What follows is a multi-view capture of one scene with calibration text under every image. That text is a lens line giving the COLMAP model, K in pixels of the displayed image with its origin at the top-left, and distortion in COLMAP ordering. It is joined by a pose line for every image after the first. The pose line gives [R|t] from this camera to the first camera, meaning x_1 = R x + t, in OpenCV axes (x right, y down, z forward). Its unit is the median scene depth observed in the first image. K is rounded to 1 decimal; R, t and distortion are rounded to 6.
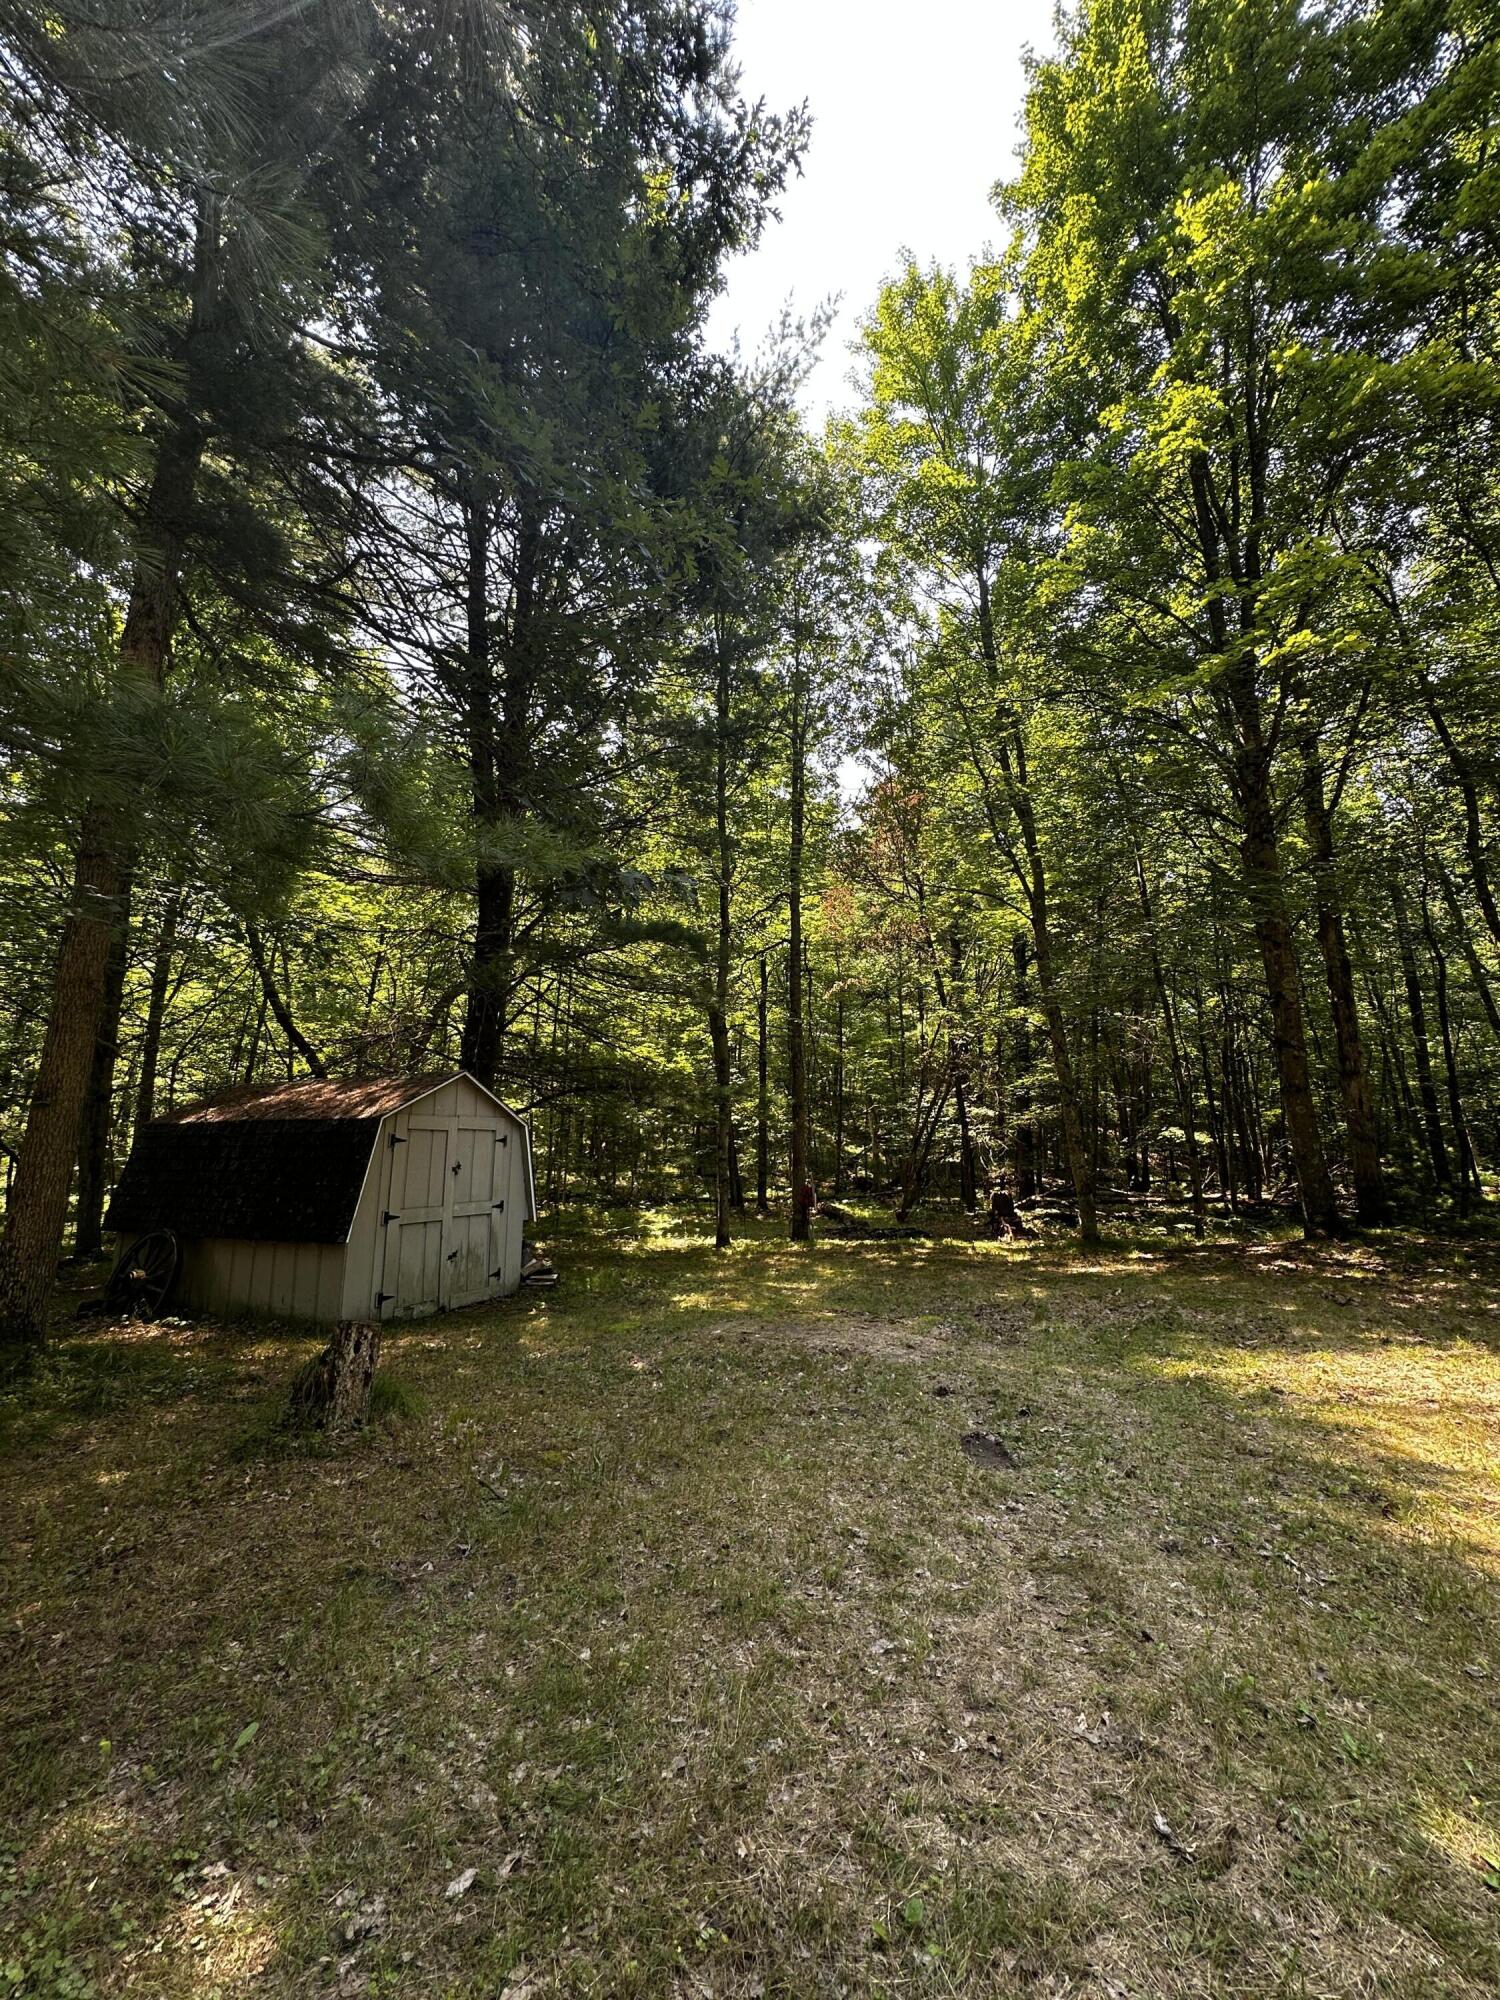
lens RADIAL K [[808.7, 0, 746.8], [0, 808.7, 999.4], [0, 0, 1]] dist [-0.004664, -0.000278]
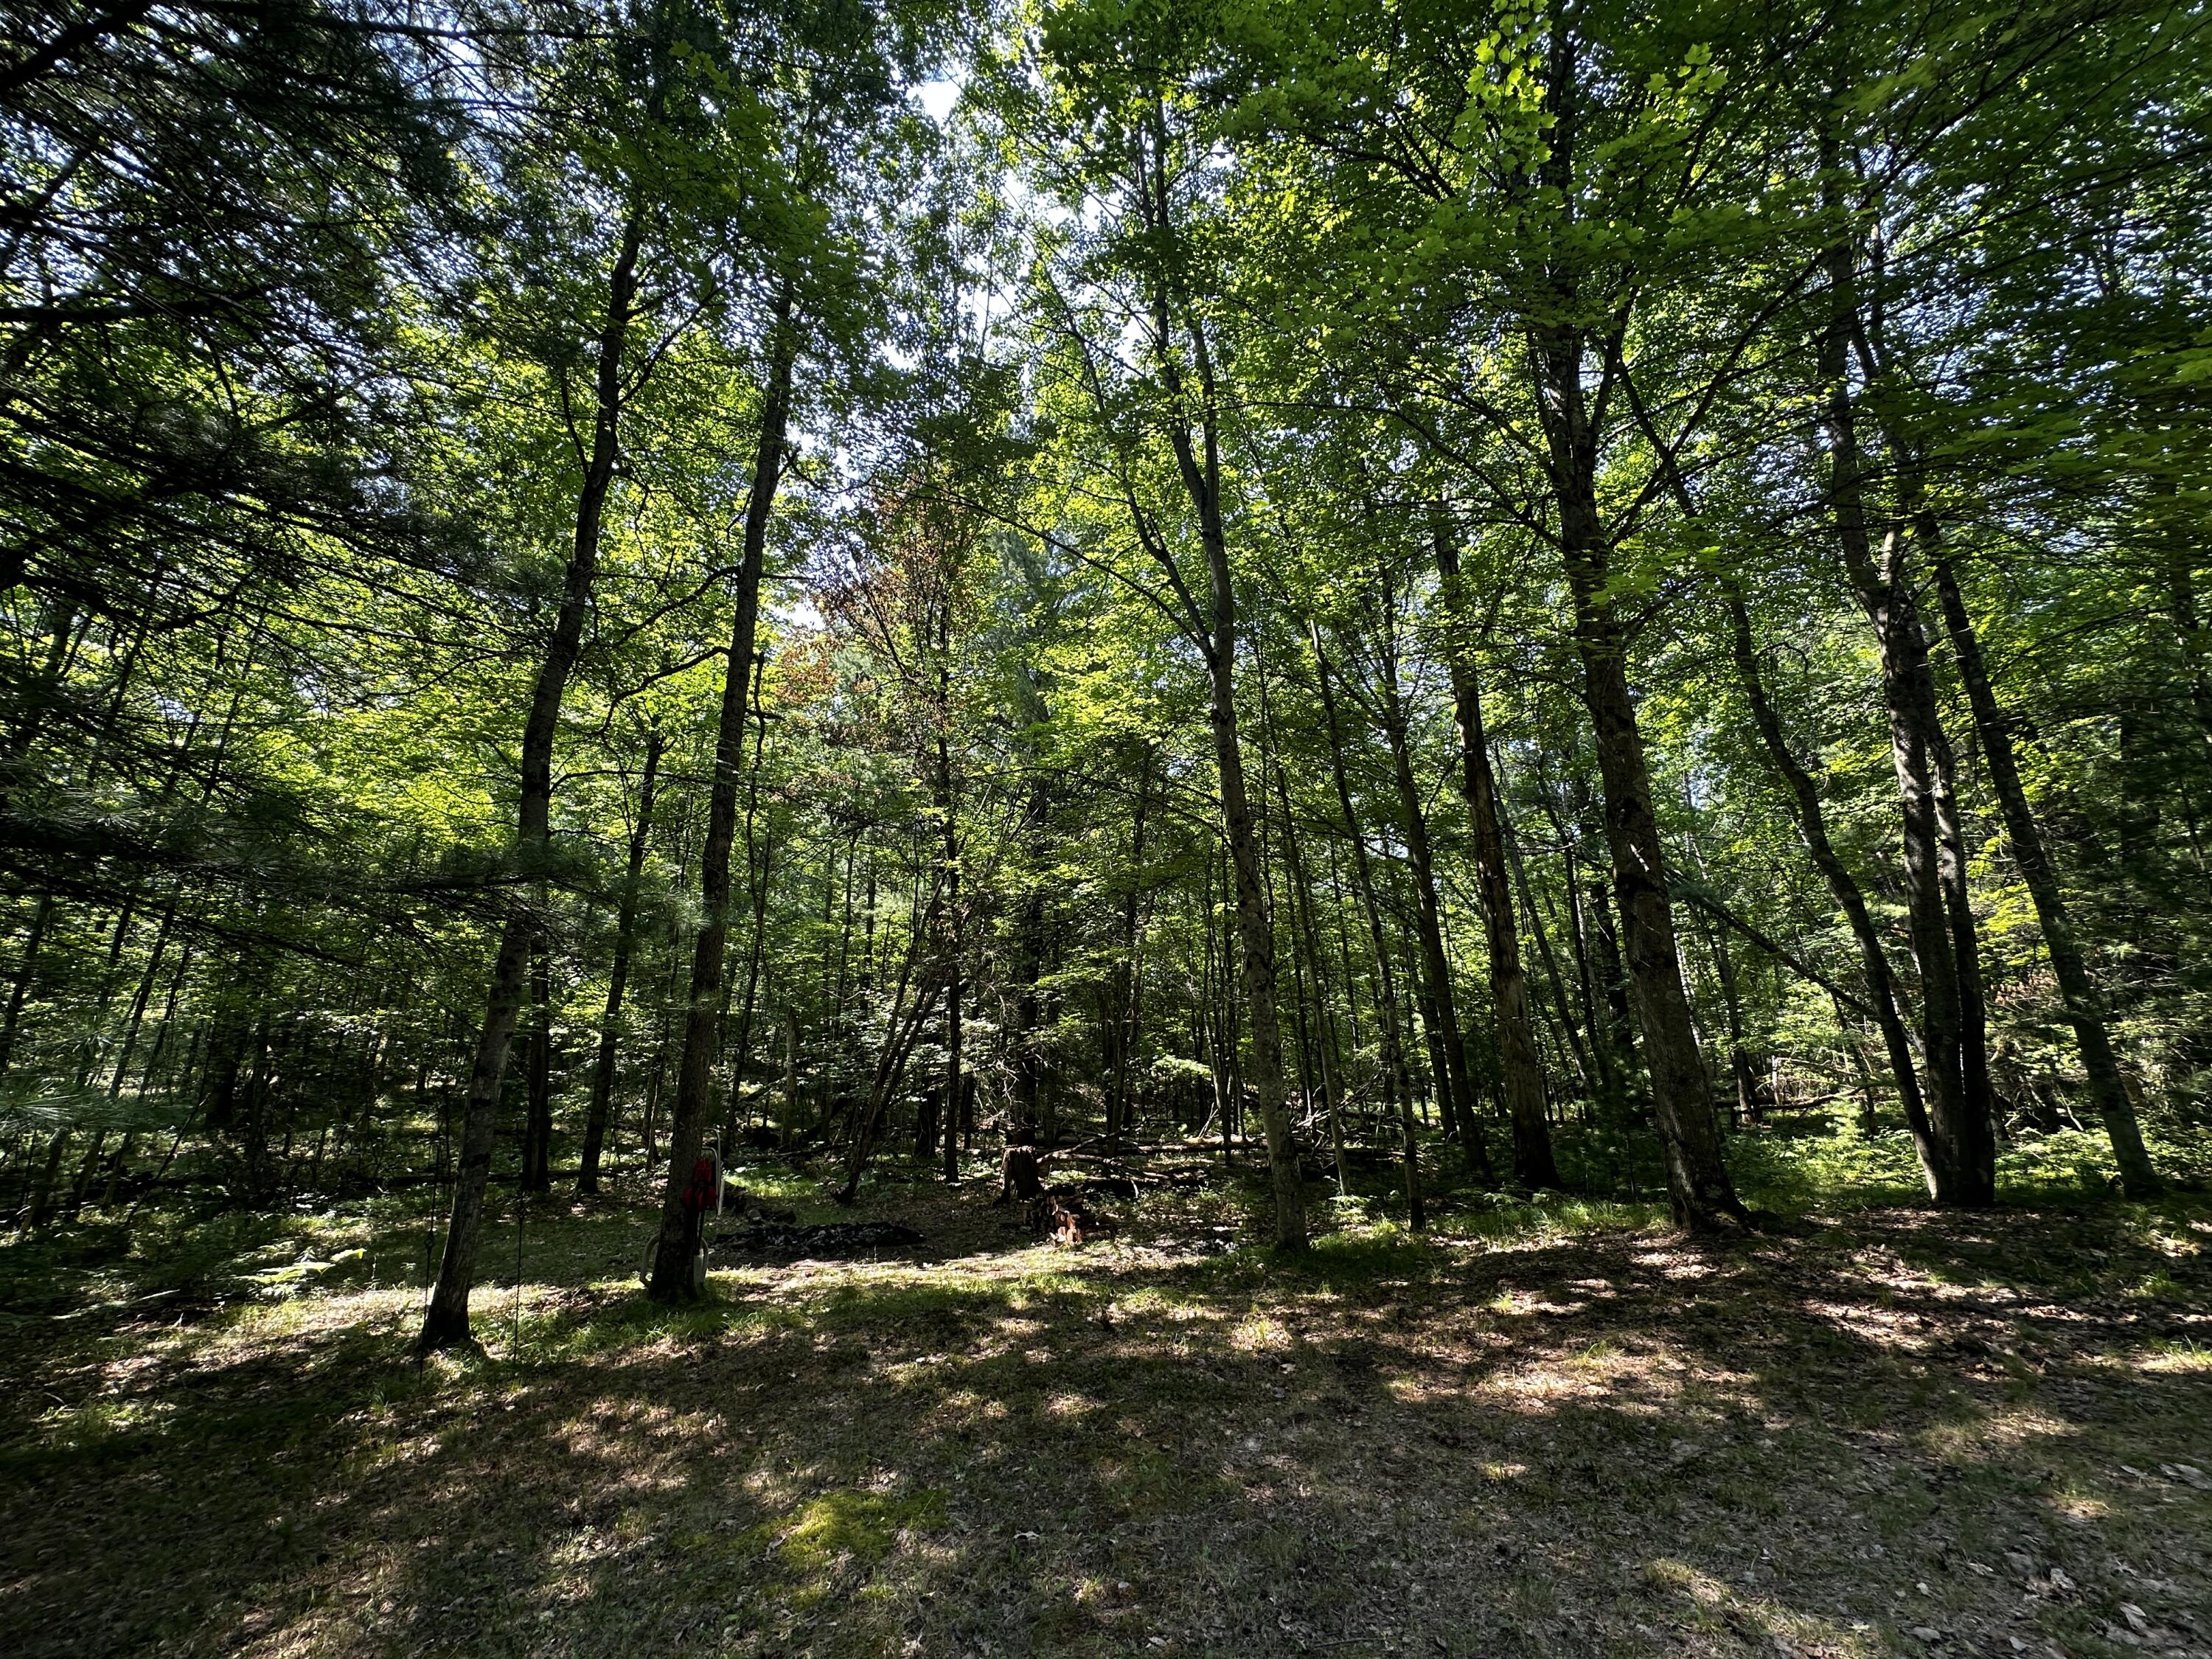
lens RADIAL K [[894.4, 0, 1111.8], [0, 894.4, 823.0], [0, 0, 1]] dist [-0.004664, -0.000278]
pose [[0.867486, 0.133505, 0.479212, 0.003513], [-0.082068, 0.988523, -0.126832, 0.042548], [-0.490645, 0.070696, 0.868487, 0.210340]]
